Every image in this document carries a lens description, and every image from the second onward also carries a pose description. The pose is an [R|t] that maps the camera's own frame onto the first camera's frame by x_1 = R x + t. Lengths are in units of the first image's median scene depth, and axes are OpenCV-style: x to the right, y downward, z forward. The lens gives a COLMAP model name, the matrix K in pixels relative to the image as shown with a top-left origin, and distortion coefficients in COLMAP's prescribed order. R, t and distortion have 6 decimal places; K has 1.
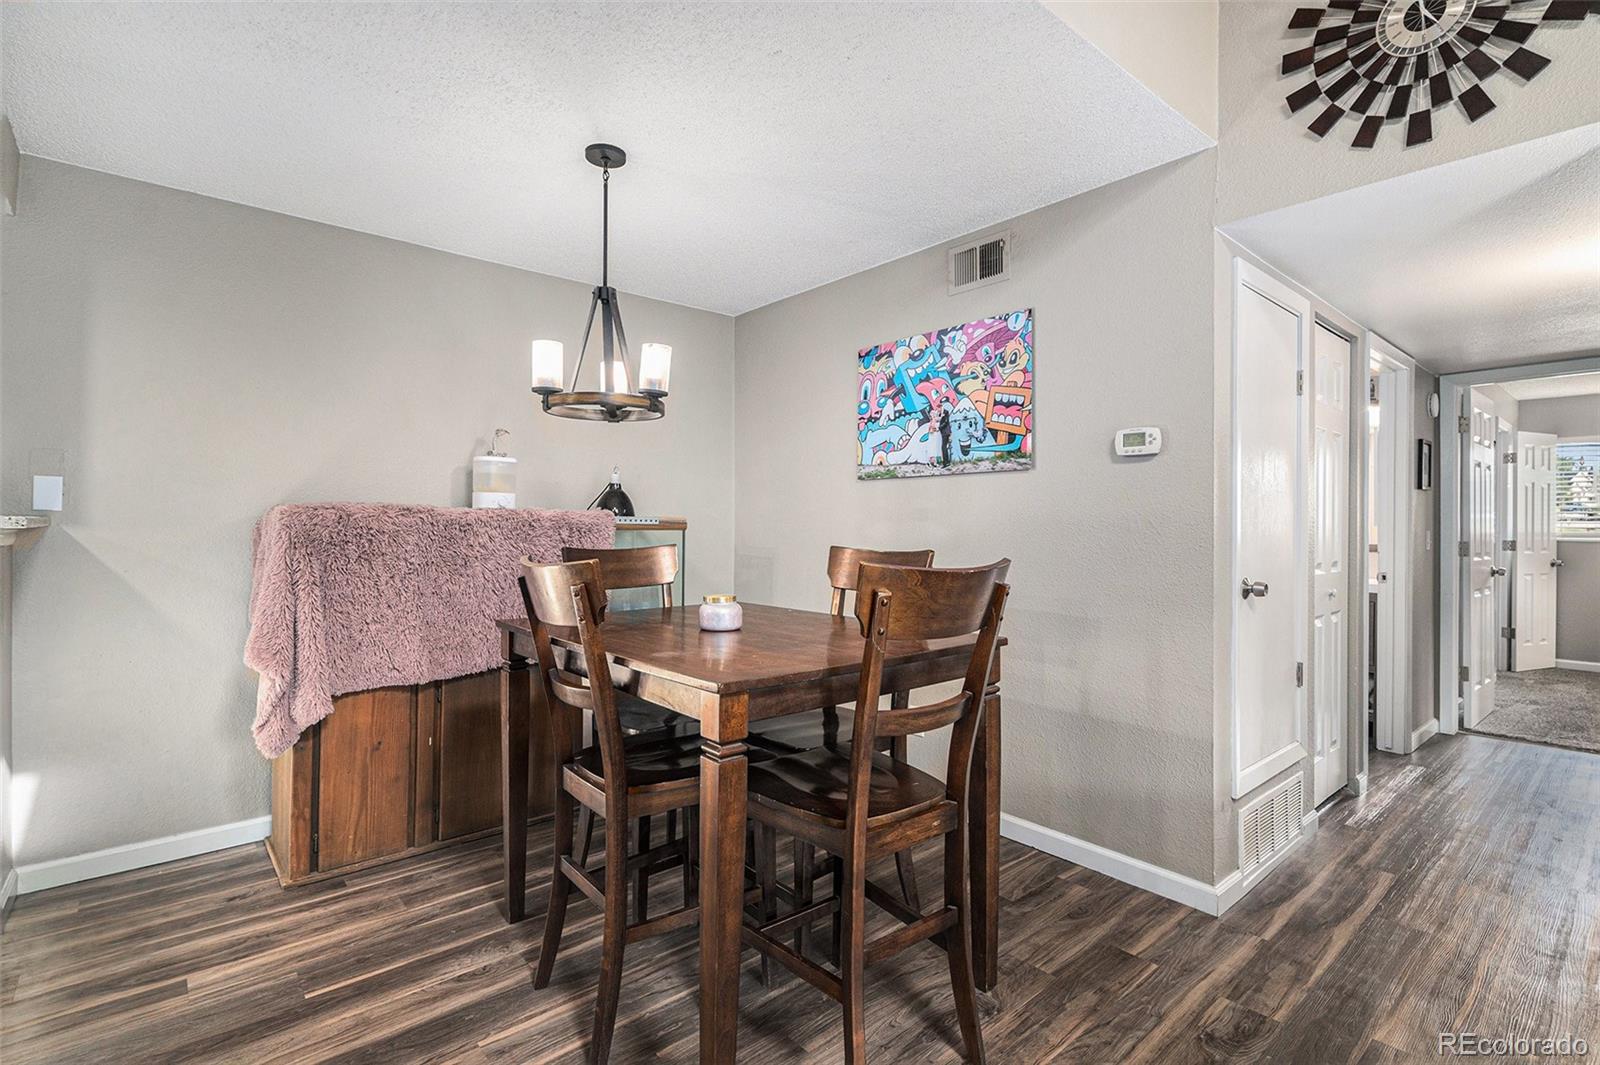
lens RADIAL K [[750.9, 0, 779.7], [0, 750.9, 520.6], [0, 0, 1]] dist [0.014005, -0.000601]
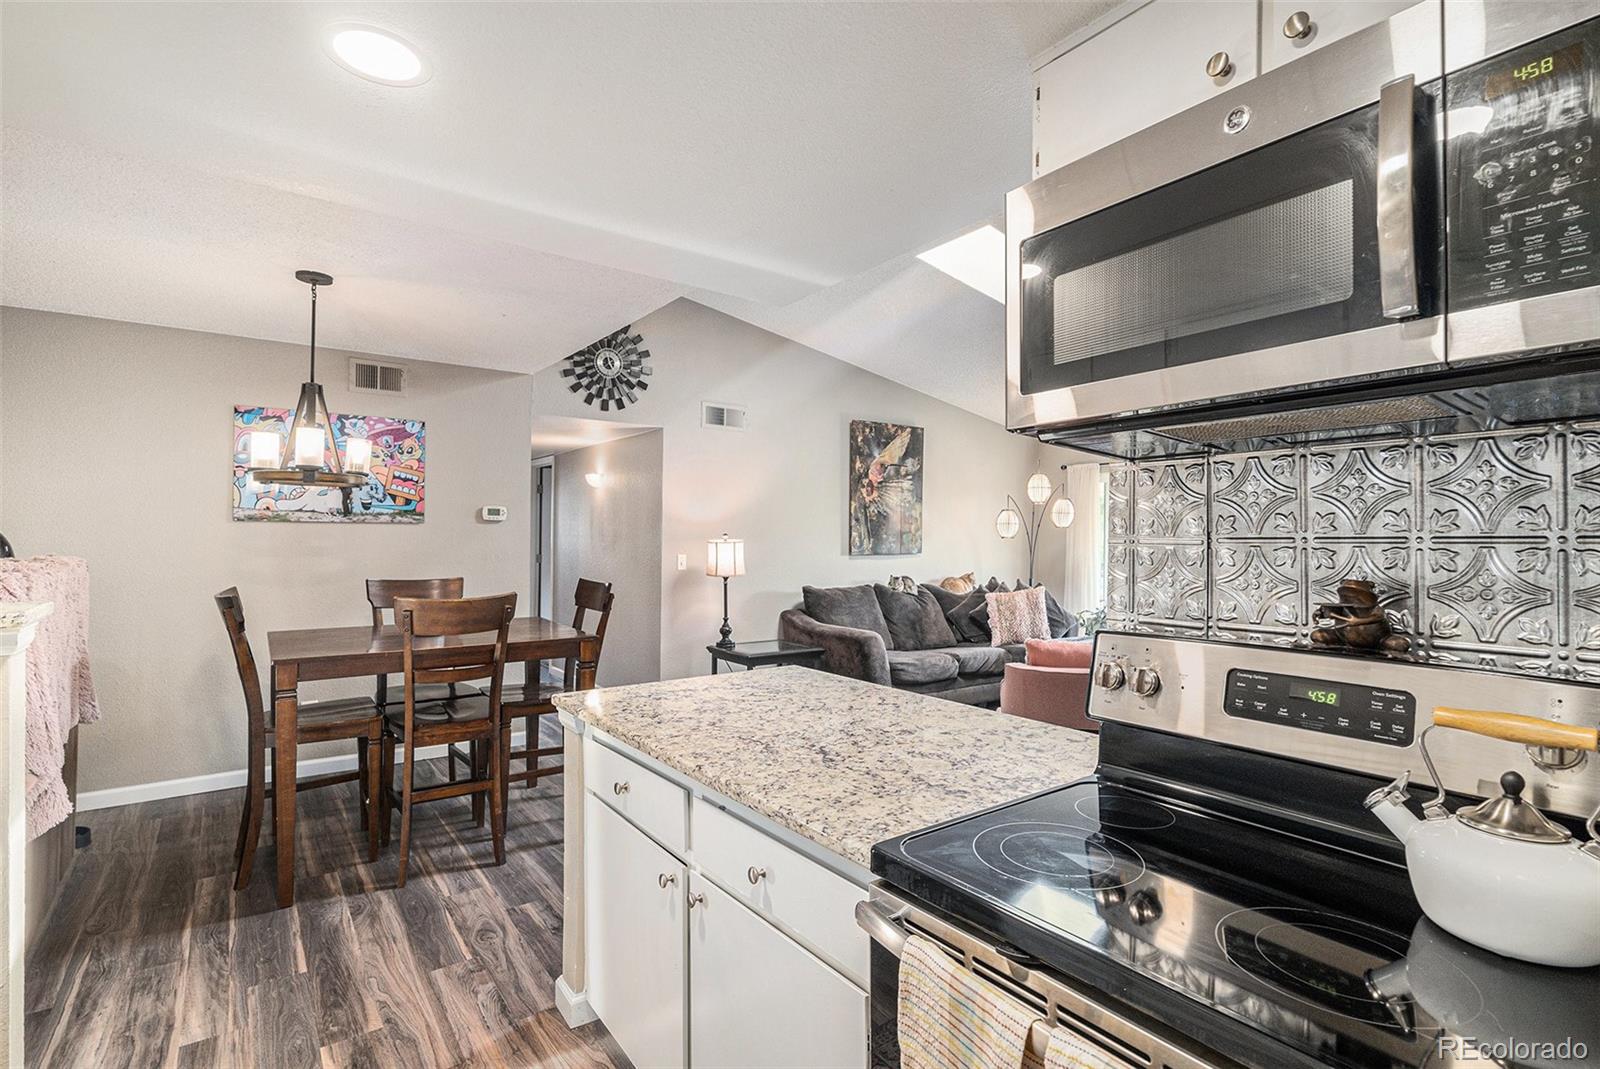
lens RADIAL K [[750.9, 0, 795.5], [0, 750.9, 529.9], [0, 0, 1]] dist [0.014005, -0.000601]
pose [[0.095819, -0.005652, 0.995383, -1.144339], [-0.021769, 0.999733, 0.007772, -0.081025], [-0.995161, -0.022413, 0.095671, 0.058866]]
